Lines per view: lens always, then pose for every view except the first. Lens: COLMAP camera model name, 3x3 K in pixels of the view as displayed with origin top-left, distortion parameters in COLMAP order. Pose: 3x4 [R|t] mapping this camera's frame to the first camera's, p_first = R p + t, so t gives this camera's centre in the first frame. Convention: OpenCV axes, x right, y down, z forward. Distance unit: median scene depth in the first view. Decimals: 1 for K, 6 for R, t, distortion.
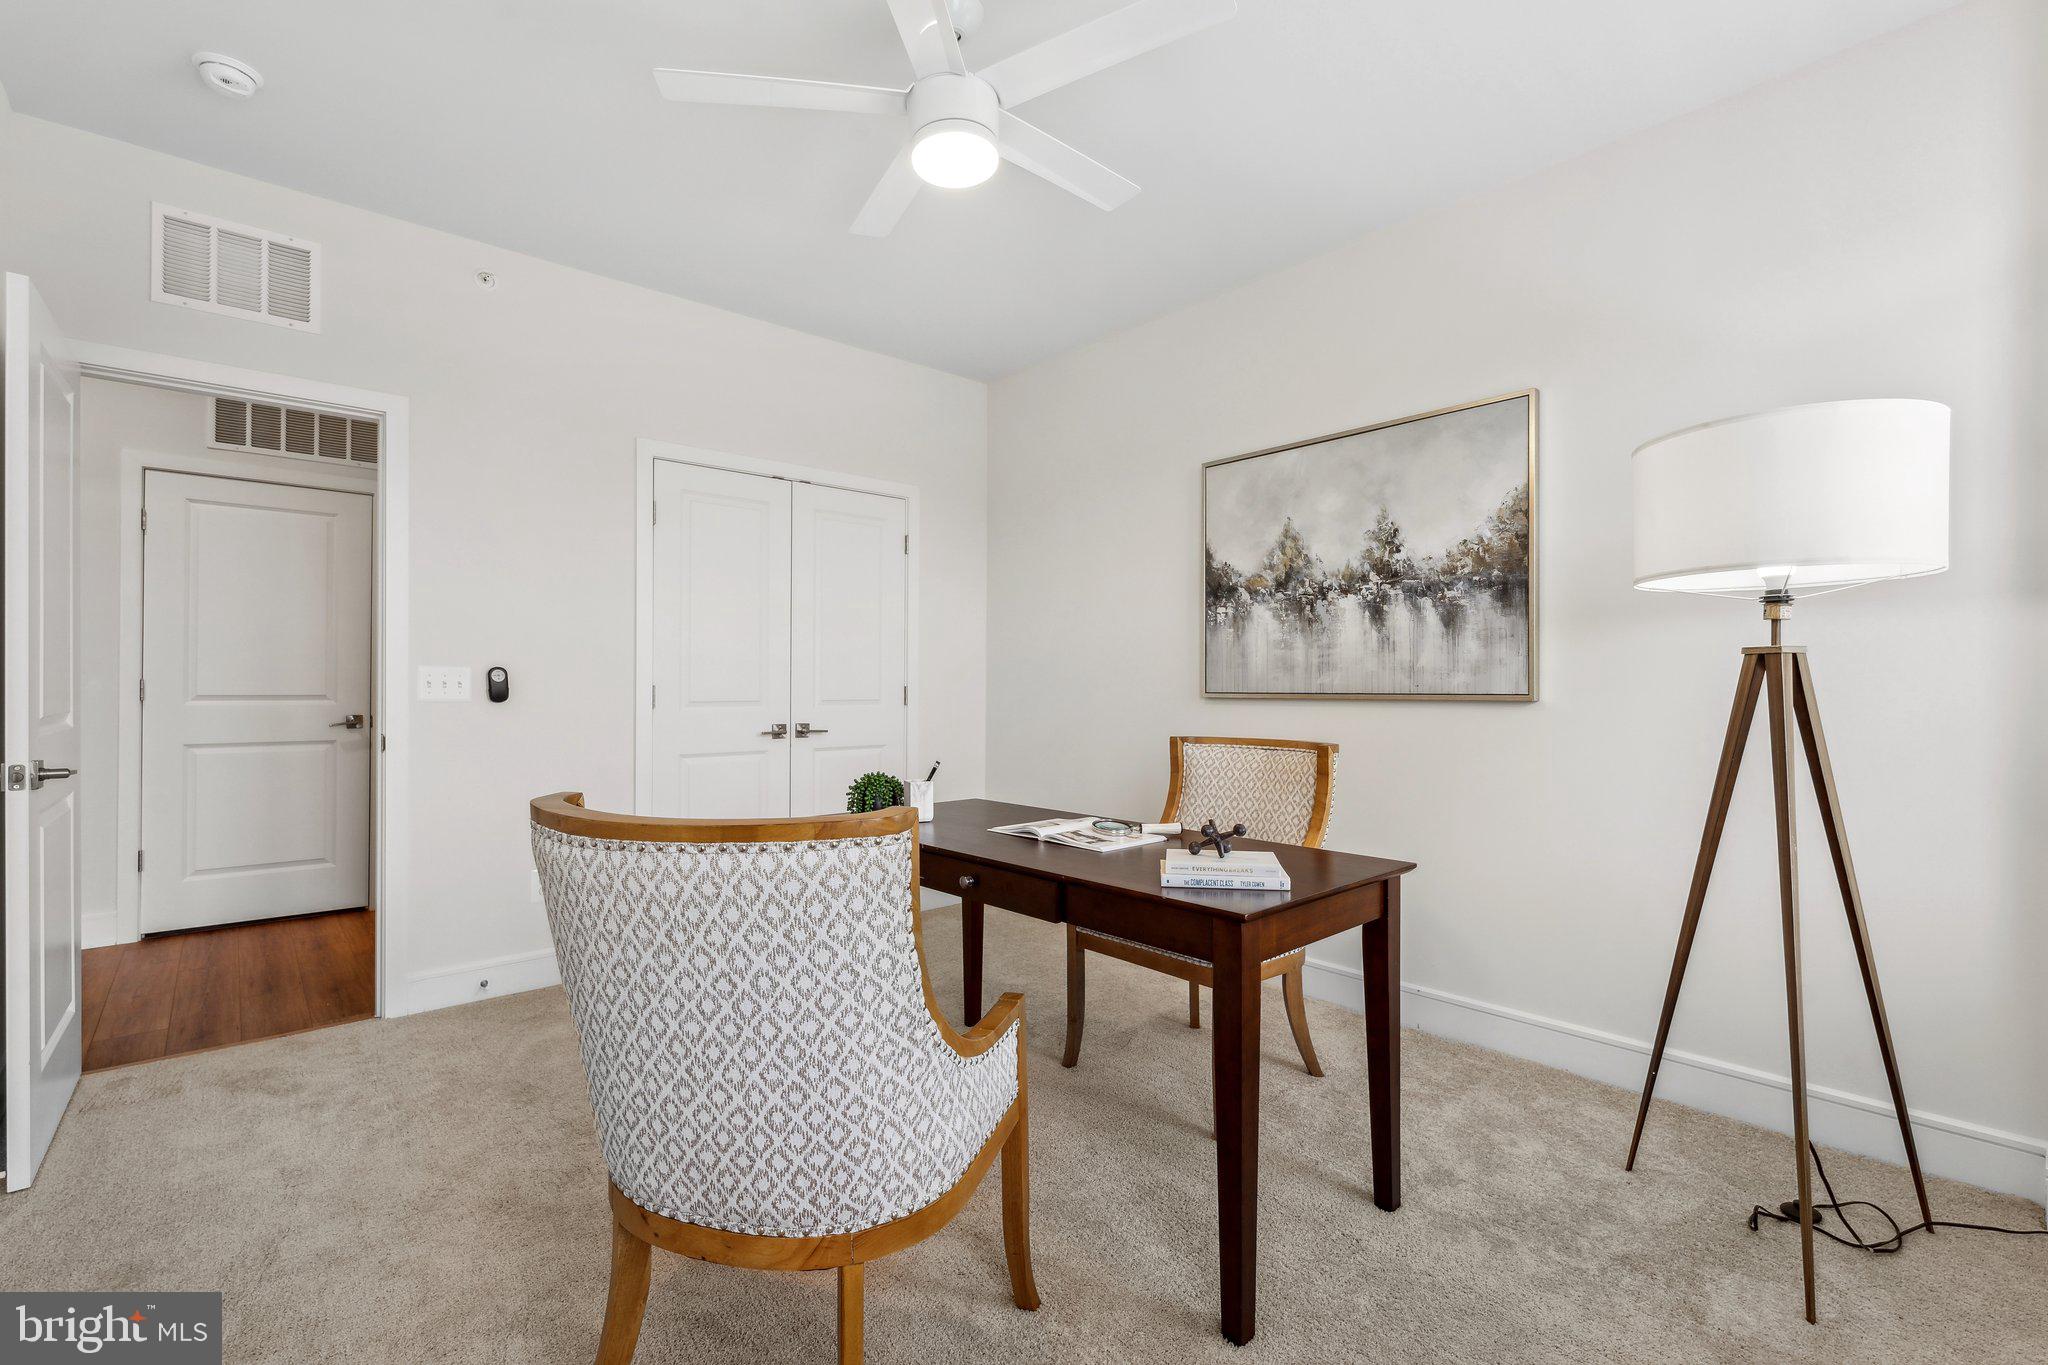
lens RADIAL K [[908.3, 0, 1030.0], [0, 908.3, 677.5], [0, 0, 1]] dist [-0.002284, -0.000117]
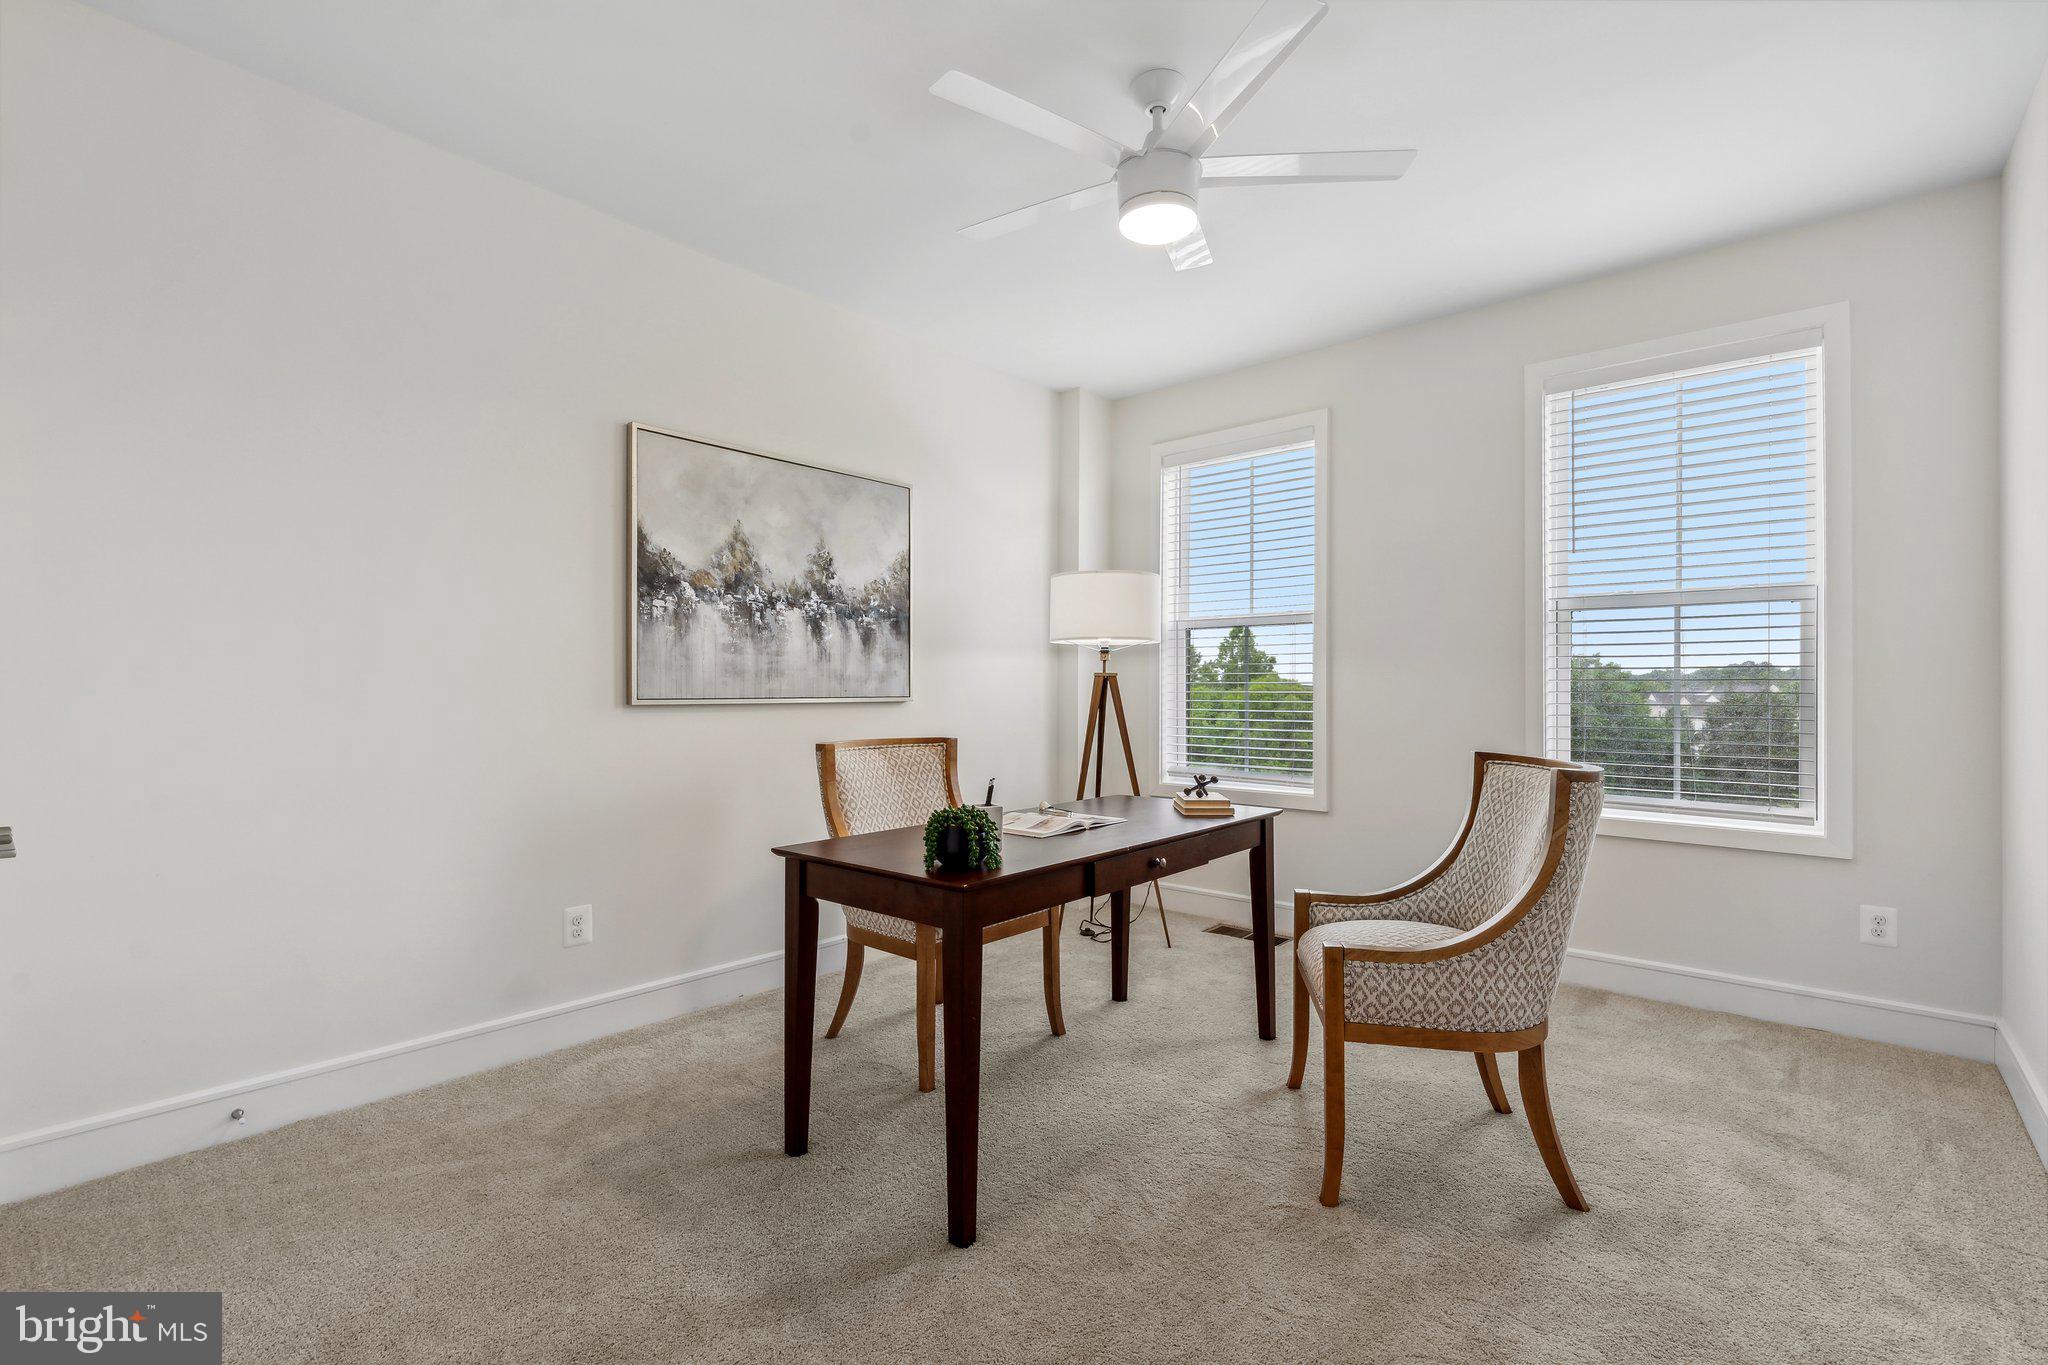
lens RADIAL K [[908.3, 0, 1030.0], [0, 908.3, 677.5], [0, 0, 1]] dist [-0.002284, -0.000117]
pose [[-0.132966, 0.010244, 0.991068, -0.763751], [-0.012393, 0.999851, -0.011997, 0.002574], [-0.991043, -0.013877, -0.132819, 0.849588]]
